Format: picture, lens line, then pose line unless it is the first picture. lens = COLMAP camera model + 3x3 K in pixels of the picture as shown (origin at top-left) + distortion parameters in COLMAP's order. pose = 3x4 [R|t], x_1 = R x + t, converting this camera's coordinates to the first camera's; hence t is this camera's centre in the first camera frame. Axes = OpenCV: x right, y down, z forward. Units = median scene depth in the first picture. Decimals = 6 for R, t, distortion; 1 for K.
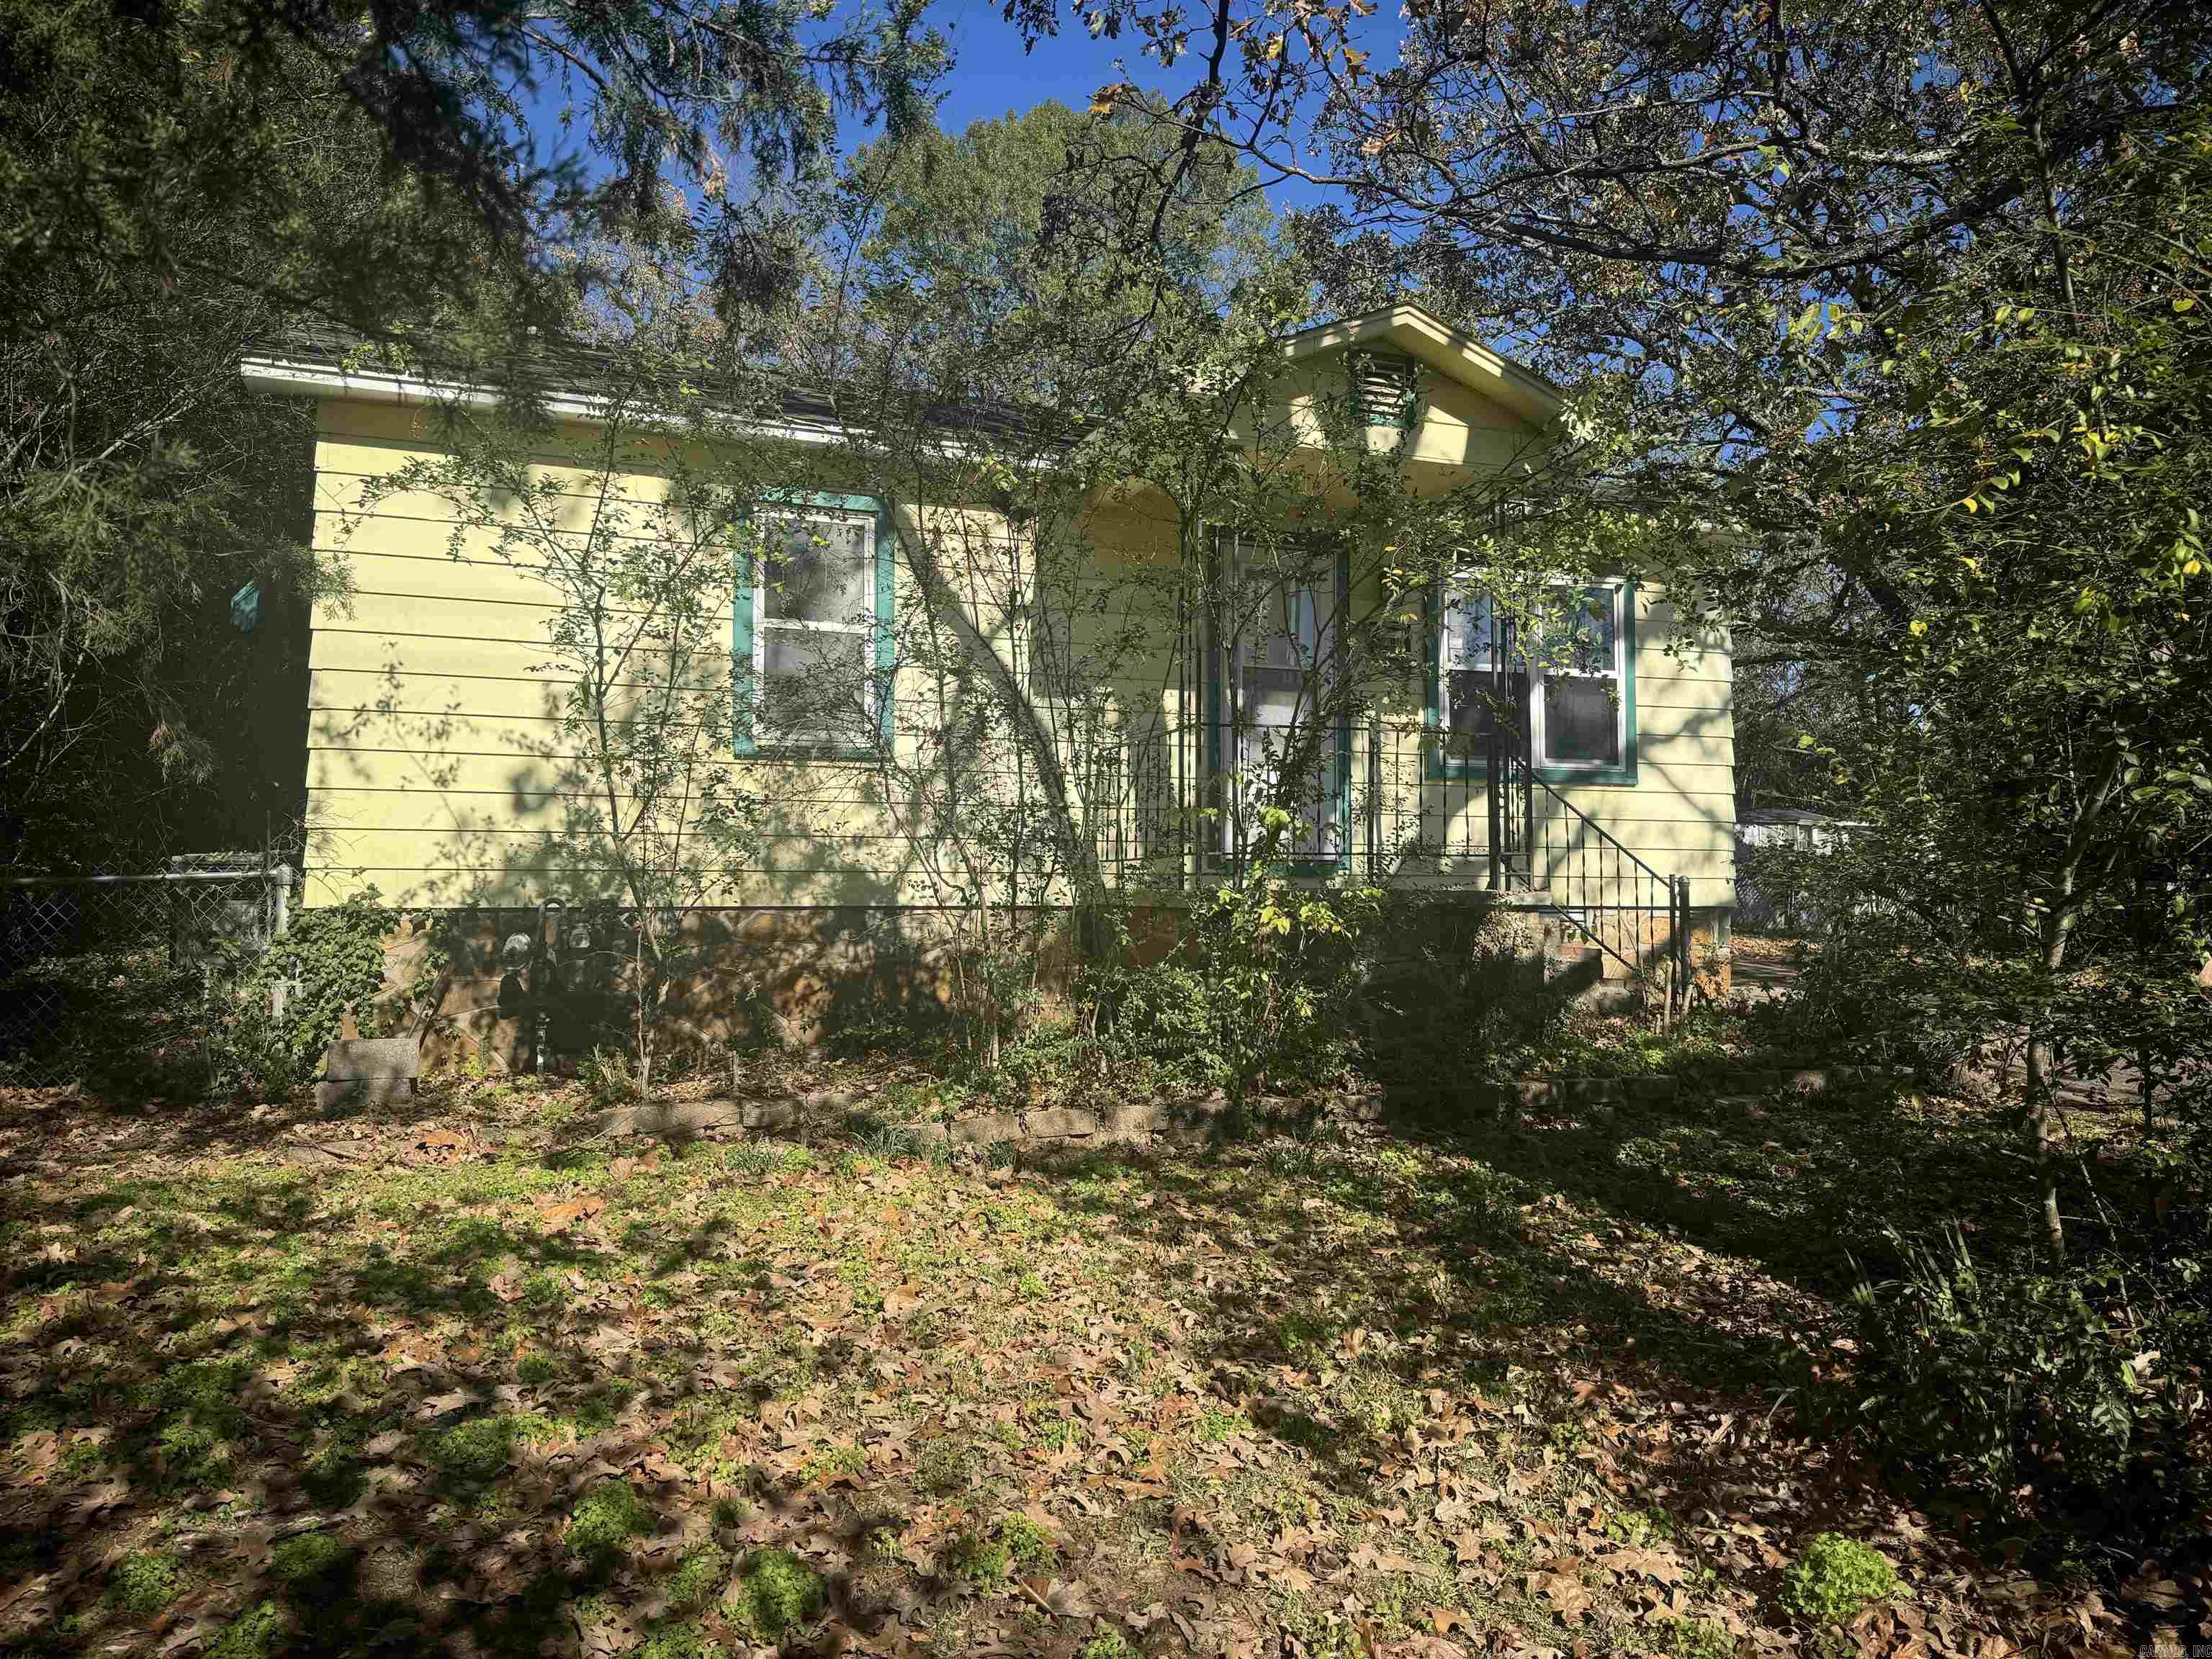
lens RADIAL K [[1550.5, 0, 1107.5], [0, 1550.5, 833.6], [0, 0, 1]] dist [0.064080, -0.000067]
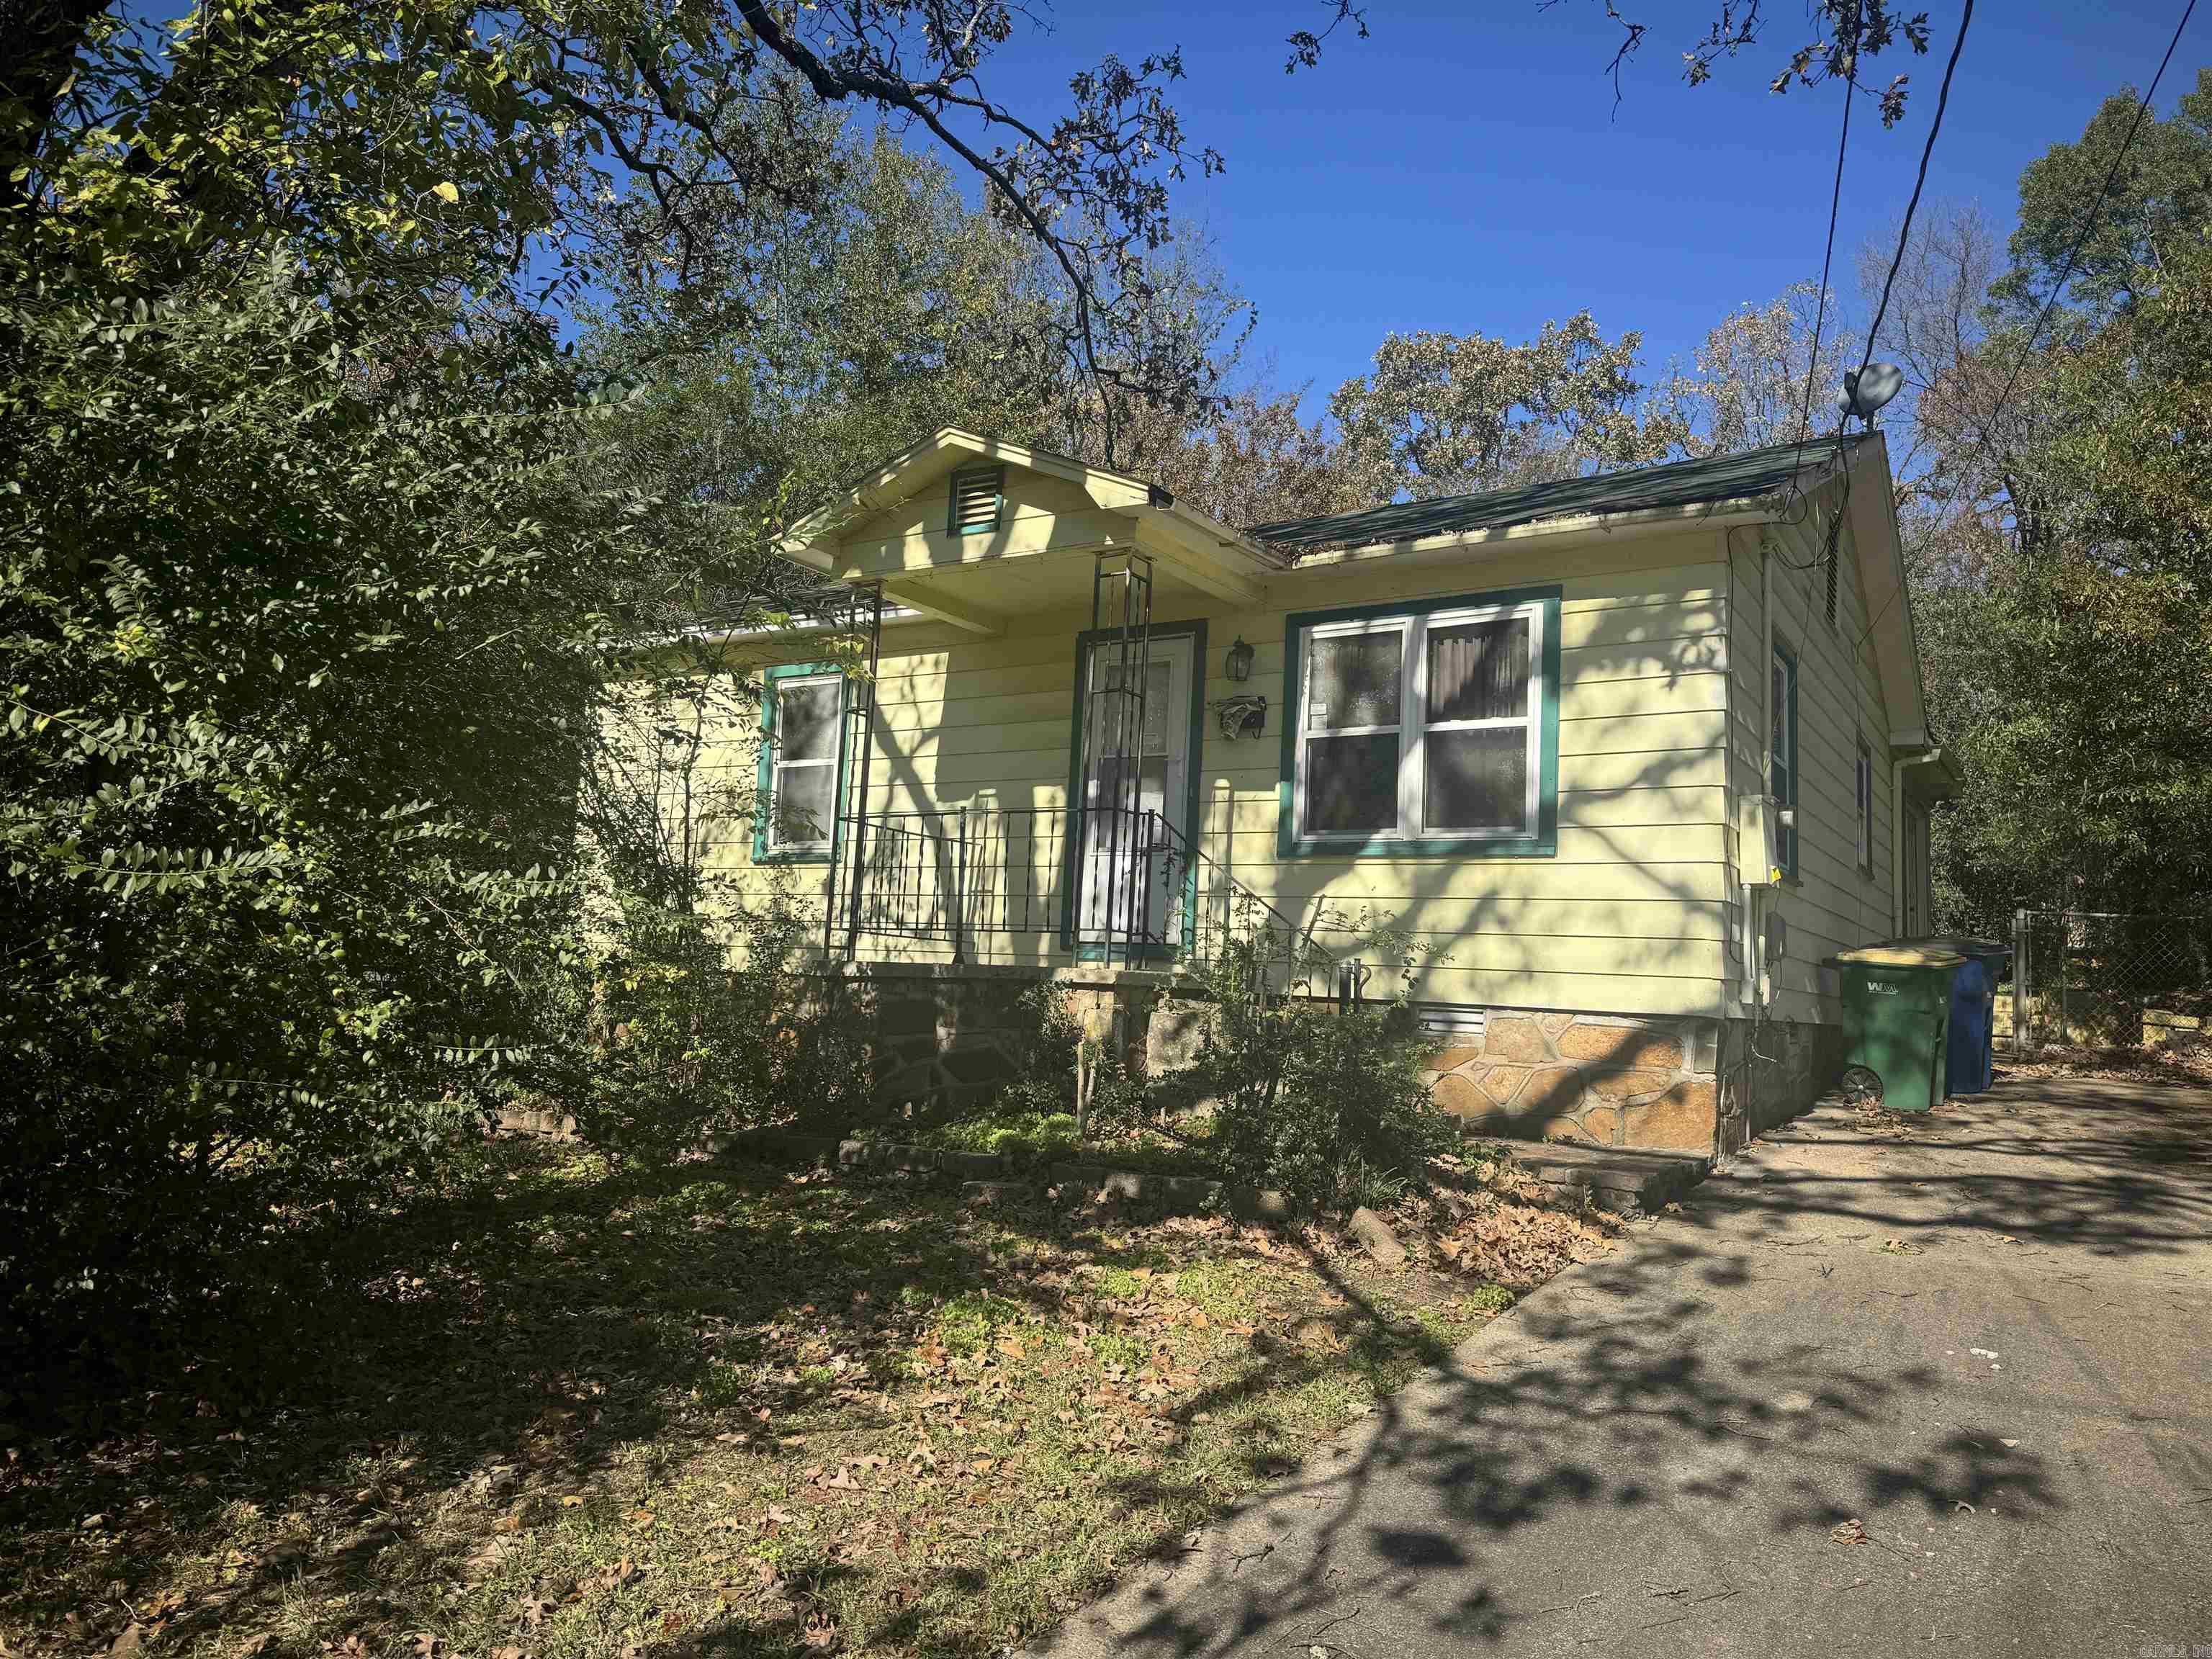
lens RADIAL K [[1550.5, 0, 1108.3], [0, 1550.5, 829.6], [0, 0, 1]] dist [0.064080, -0.000067]
pose [[0.592515, -0.053371, -0.803789, 0.881770], [-0.005979, 0.997484, -0.070640, 0.013779], [0.805537, 0.046661, 0.590705, 0.366048]]
